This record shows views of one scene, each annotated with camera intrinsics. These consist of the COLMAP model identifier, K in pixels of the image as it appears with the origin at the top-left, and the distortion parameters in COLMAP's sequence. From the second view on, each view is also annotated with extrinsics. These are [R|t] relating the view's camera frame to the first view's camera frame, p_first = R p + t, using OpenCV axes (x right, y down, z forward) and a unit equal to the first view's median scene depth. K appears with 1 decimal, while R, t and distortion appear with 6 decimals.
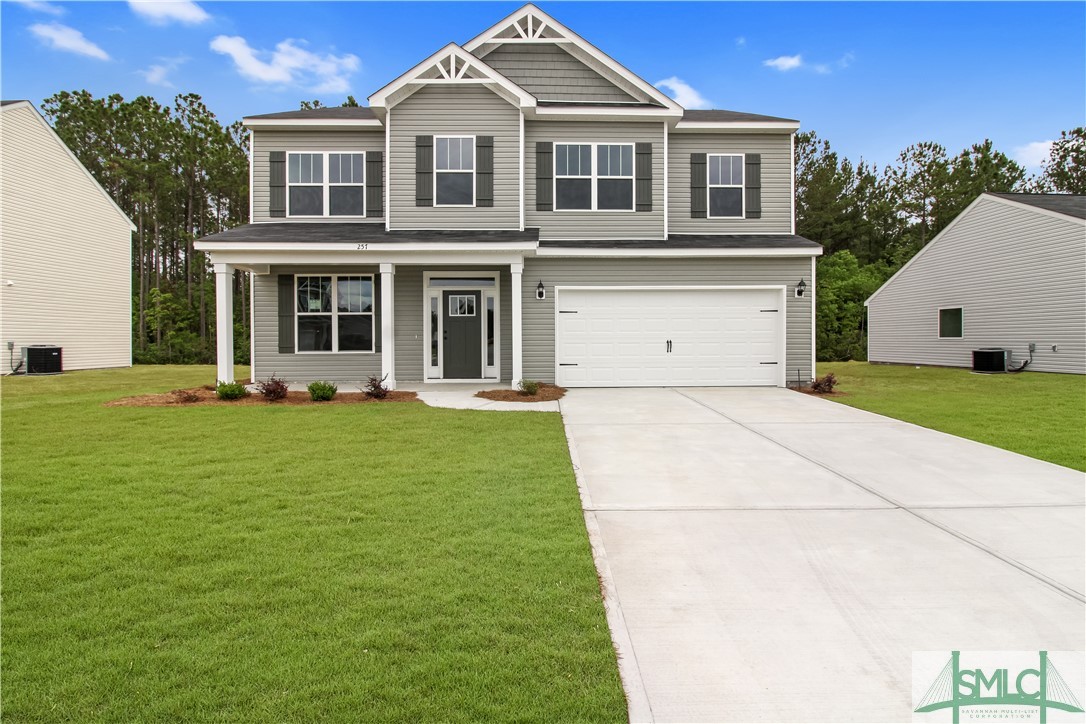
lens RADIAL K [[511.2, 0, 549.9], [0, 511.2, 341.8], [0, 0, 1]] dist [0.016345, -0.017733]
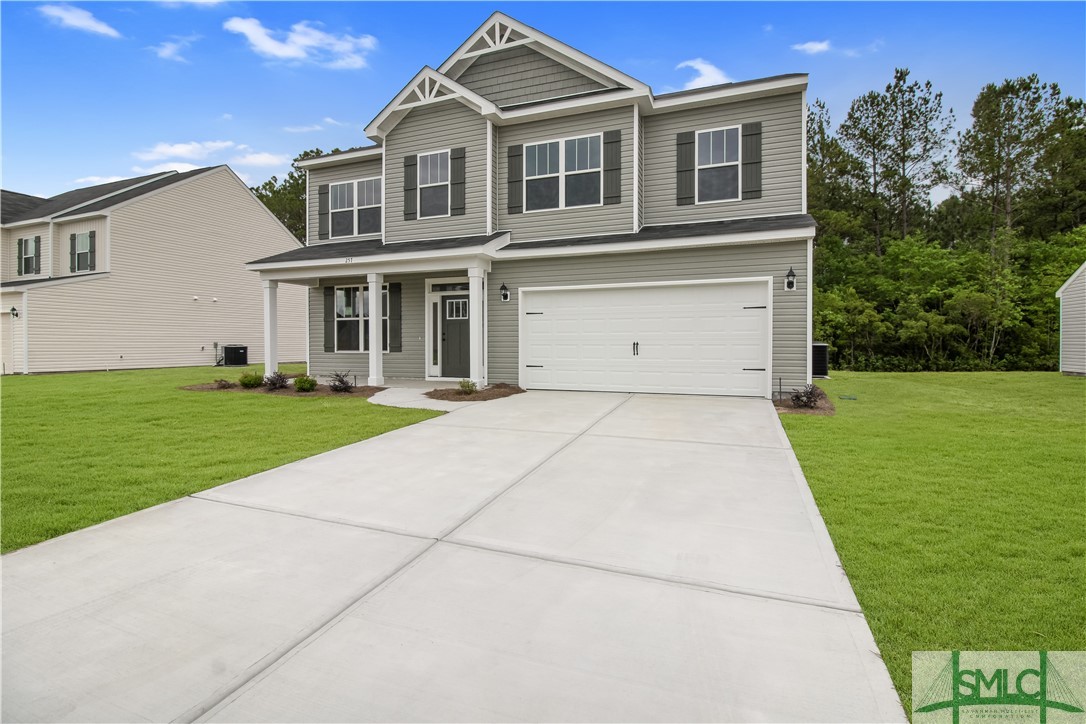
lens RADIAL K [[499.4, 0, 543.4], [0, 499.4, 343.3], [0, 0, 1]] dist [0.012168, 0.000015]
pose [[0.928307, 0.003056, -0.371801, 0.407749], [-0.002738, 0.999995, 0.001384, -0.001818], [0.371804, -0.000266, 0.928311, 0.105824]]
